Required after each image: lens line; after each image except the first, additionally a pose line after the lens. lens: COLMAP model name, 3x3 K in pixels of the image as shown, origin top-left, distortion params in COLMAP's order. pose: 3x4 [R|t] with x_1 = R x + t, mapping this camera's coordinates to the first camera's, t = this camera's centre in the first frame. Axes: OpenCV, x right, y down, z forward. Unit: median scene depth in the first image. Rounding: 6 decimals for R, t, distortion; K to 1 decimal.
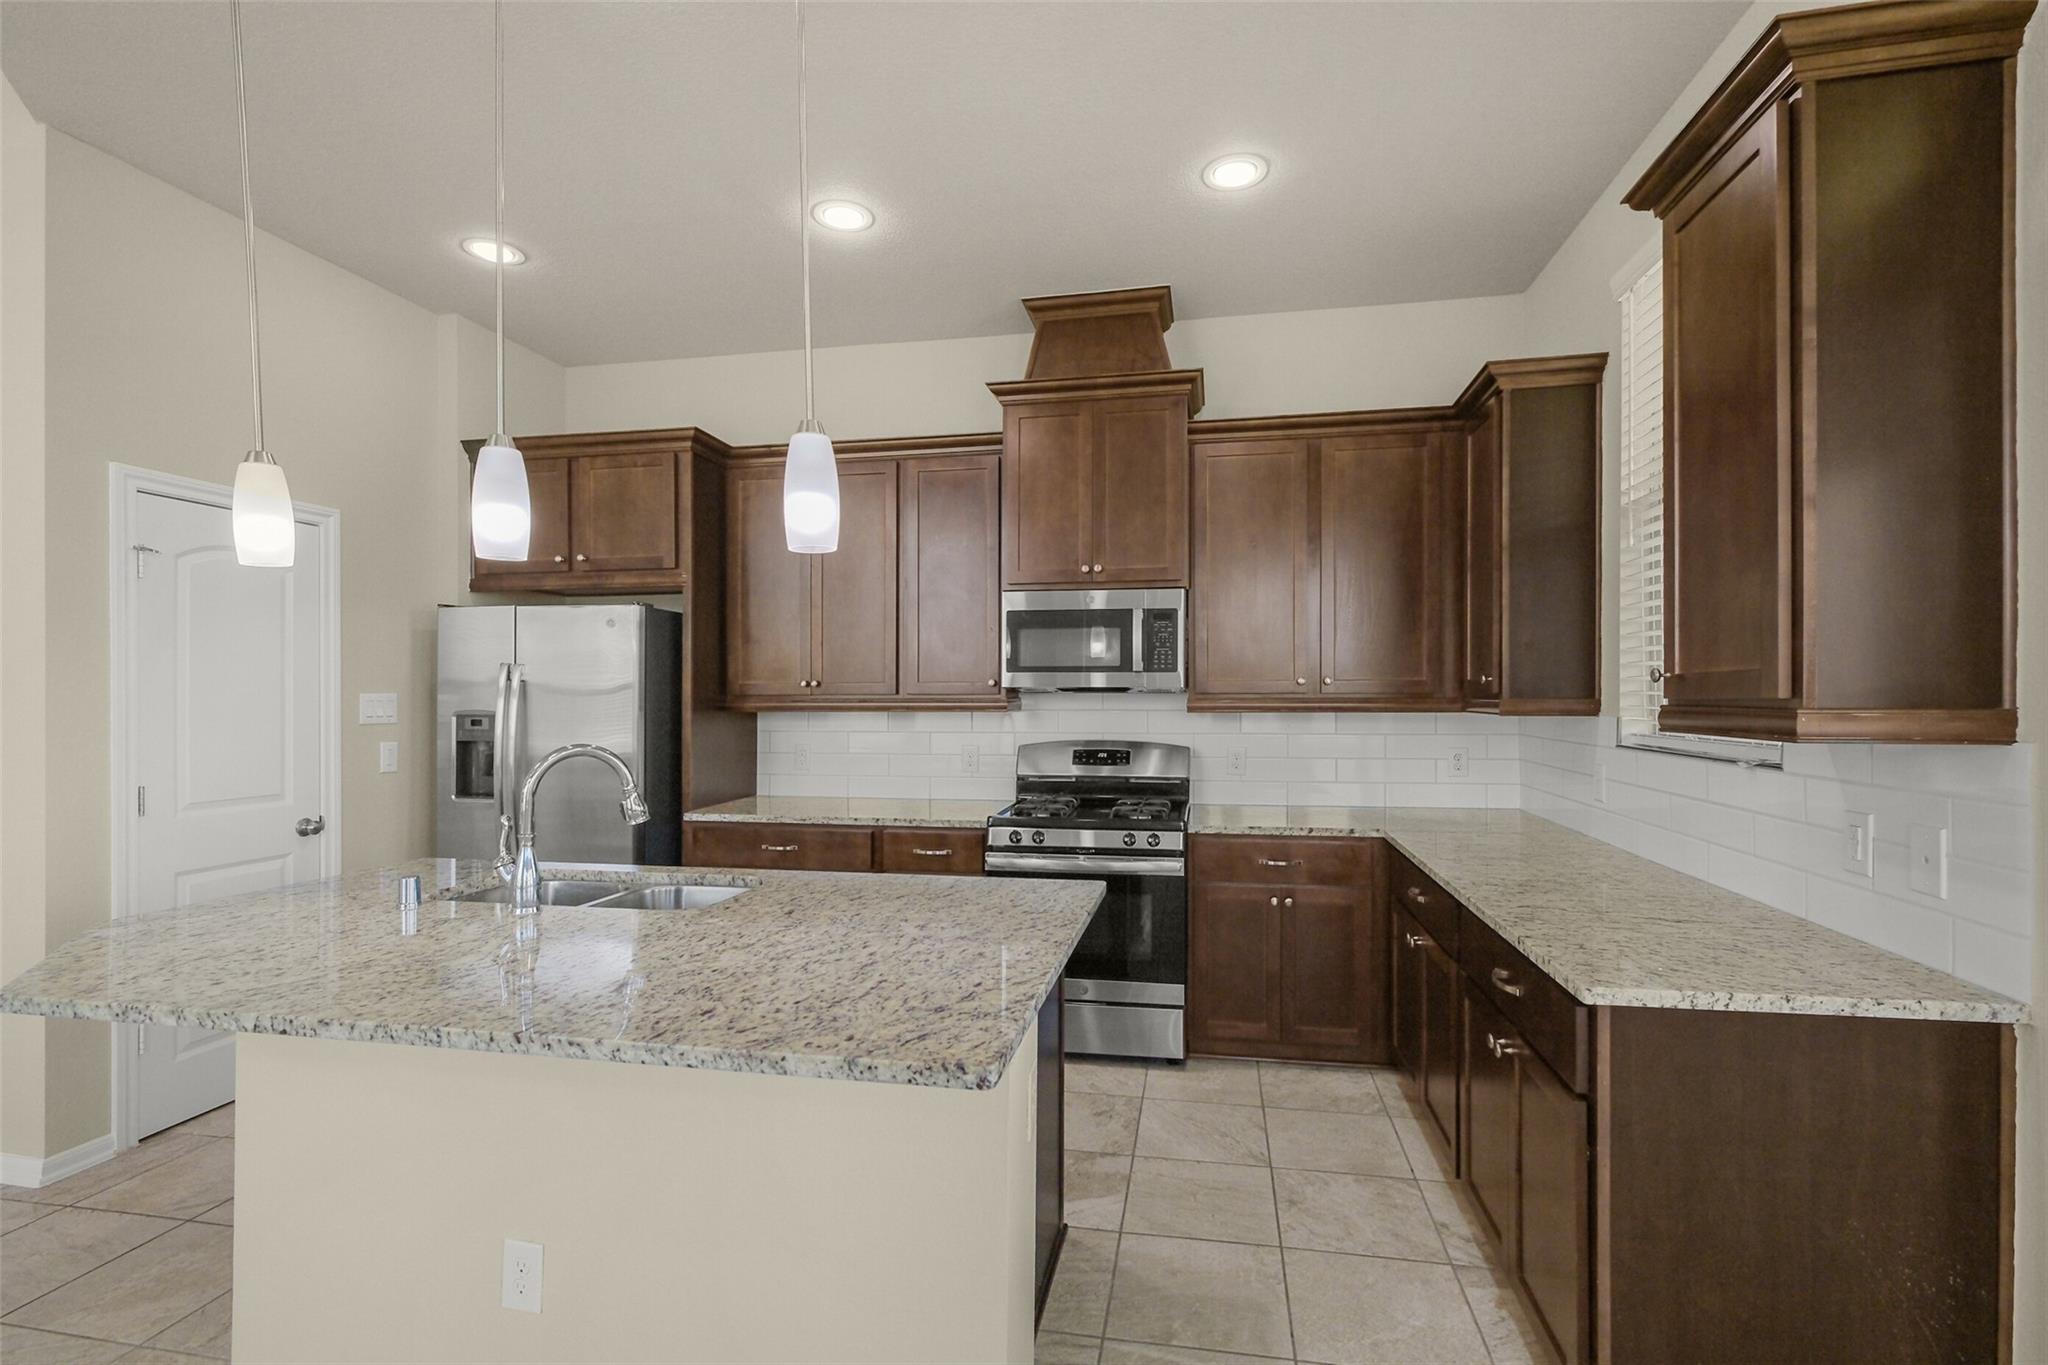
lens RADIAL K [[925.0, 0, 1034.6], [0, 925.0, 694.5], [0, 0, 1]] dist [0.002959, 0.001190]
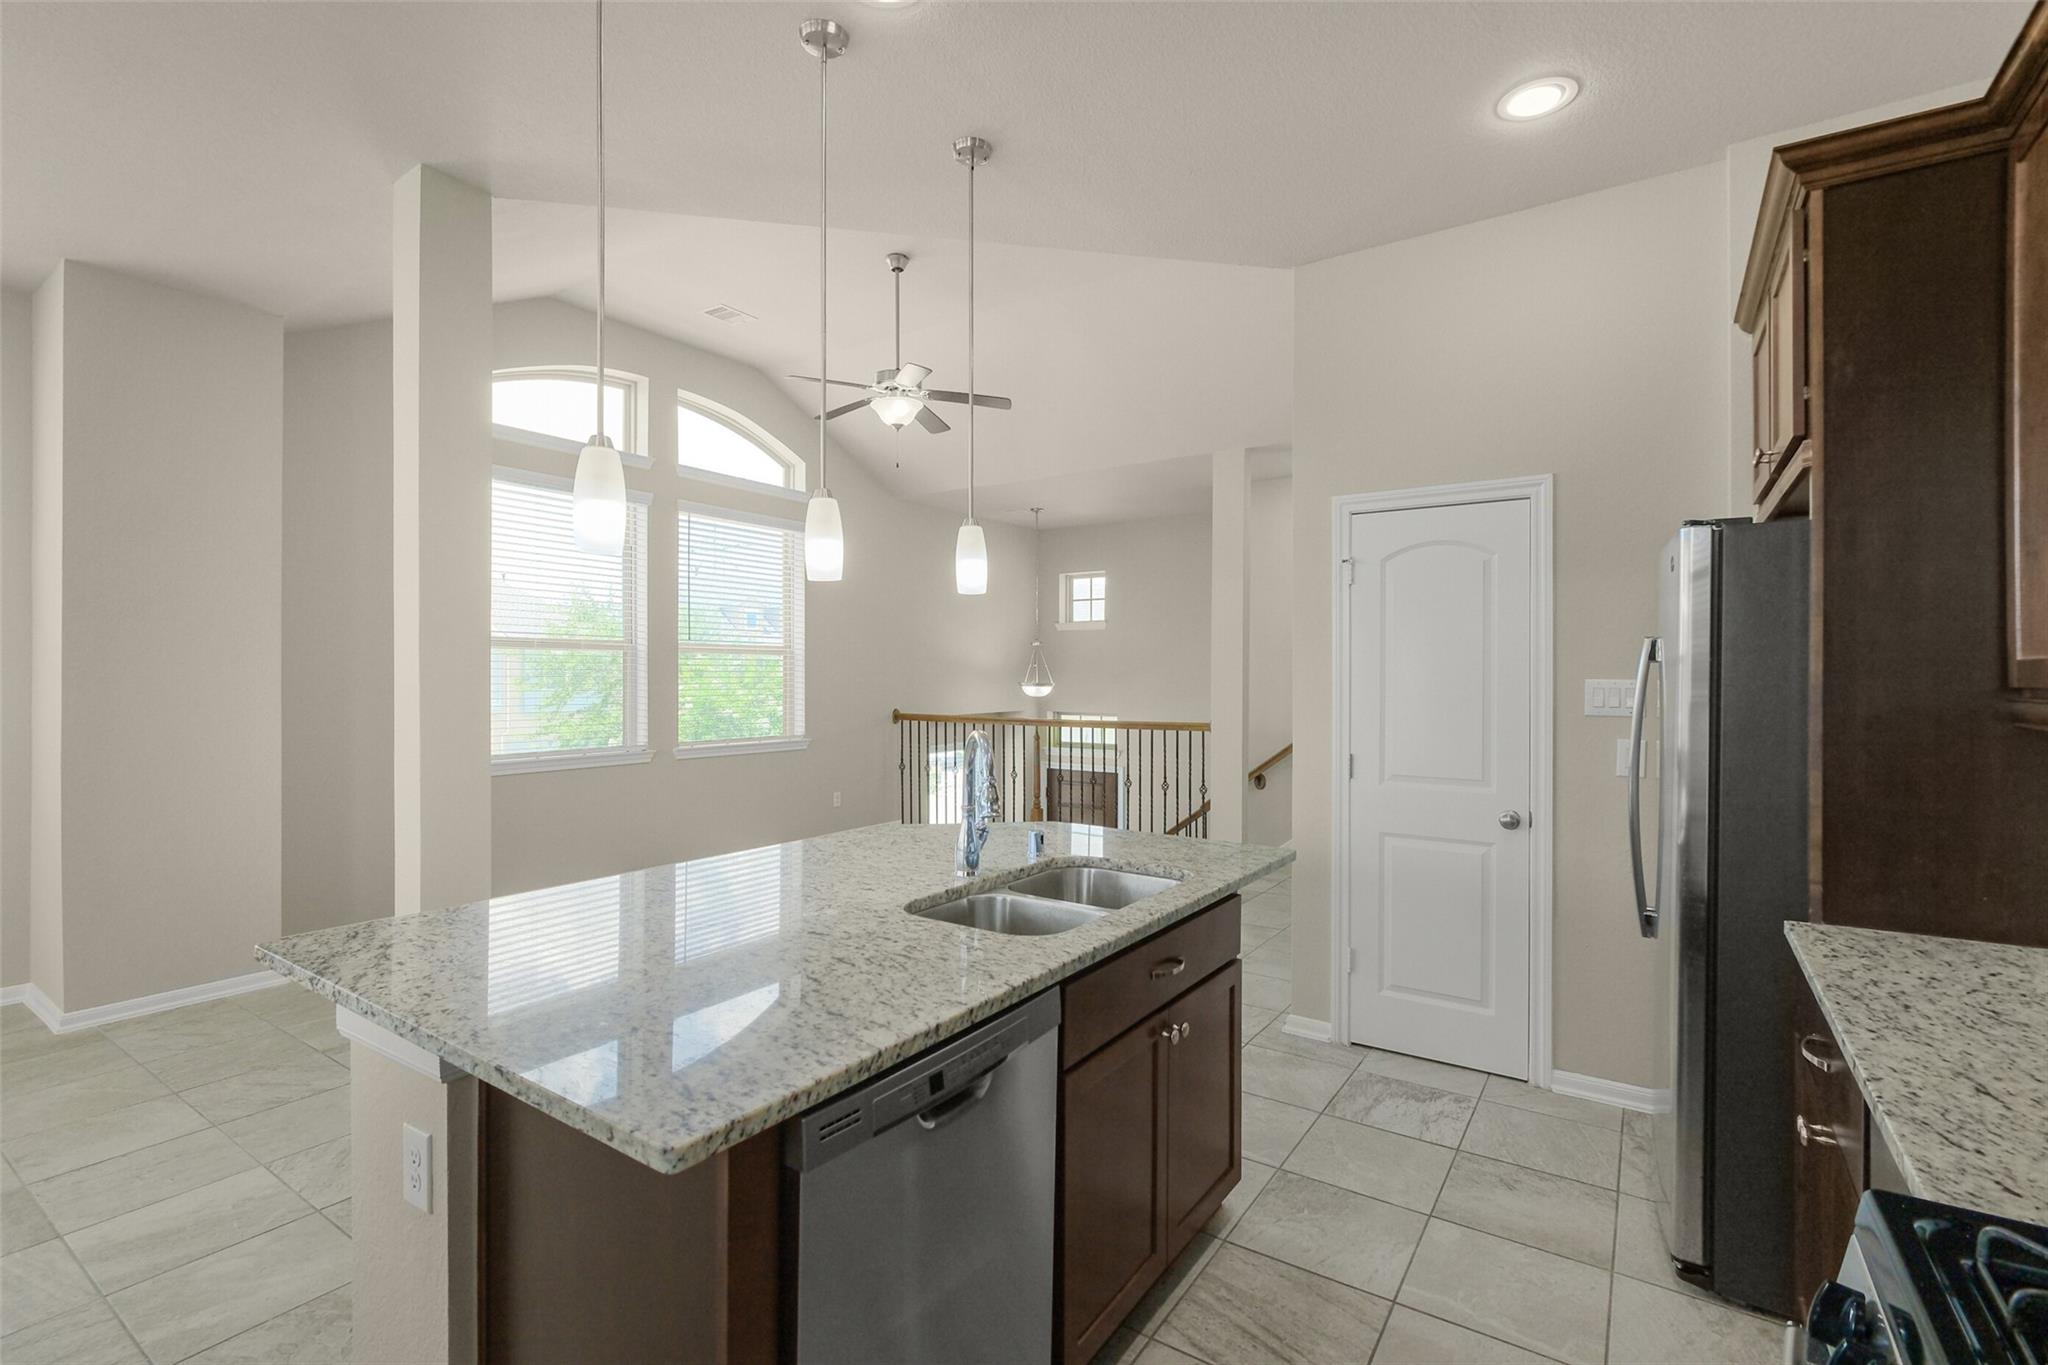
lens RADIAL K [[925.0, 0, 1024.3], [0, 925.0, 674.6], [0, 0, 1]] dist [0.002959, 0.001190]
pose [[-0.400867, 0.000700, -0.916136, 0.250469], [-0.002193, 0.999996, 0.001724, -0.005055], [0.916134, 0.002701, -0.400864, 0.844573]]
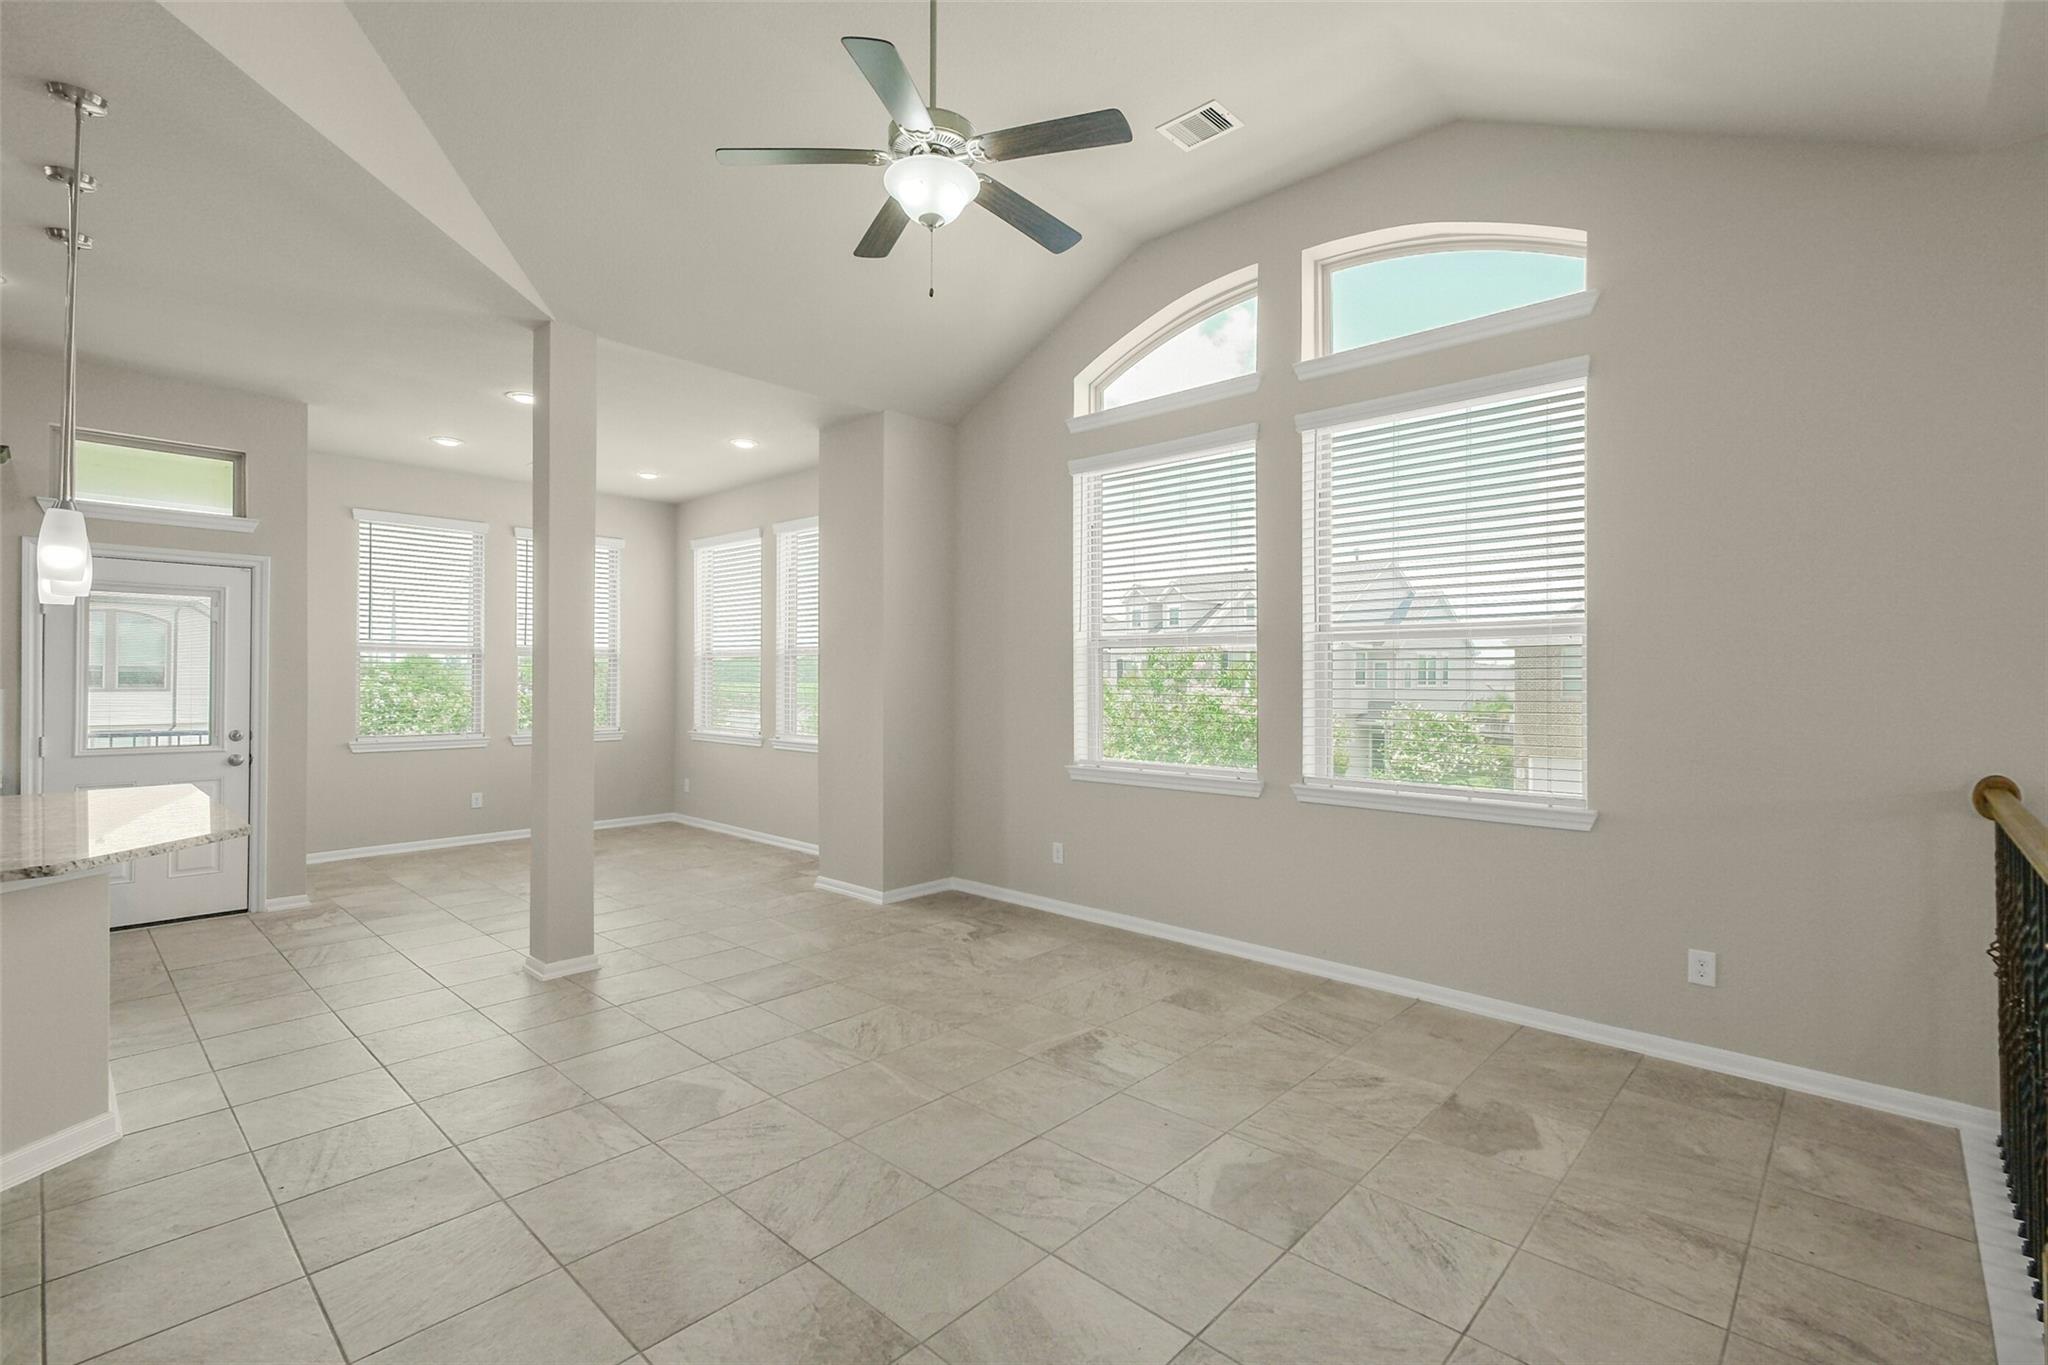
lens RADIAL K [[925.0, 0, 1038.9], [0, 925.0, 669.2], [0, 0, 1]] dist [0.002959, 0.001190]
pose [[-0.850102, 0.005670, 0.526588, -1.426849], [-0.000202, 0.999938, -0.011093, 0.006230], [-0.526619, -0.009537, -0.850048, 0.714352]]
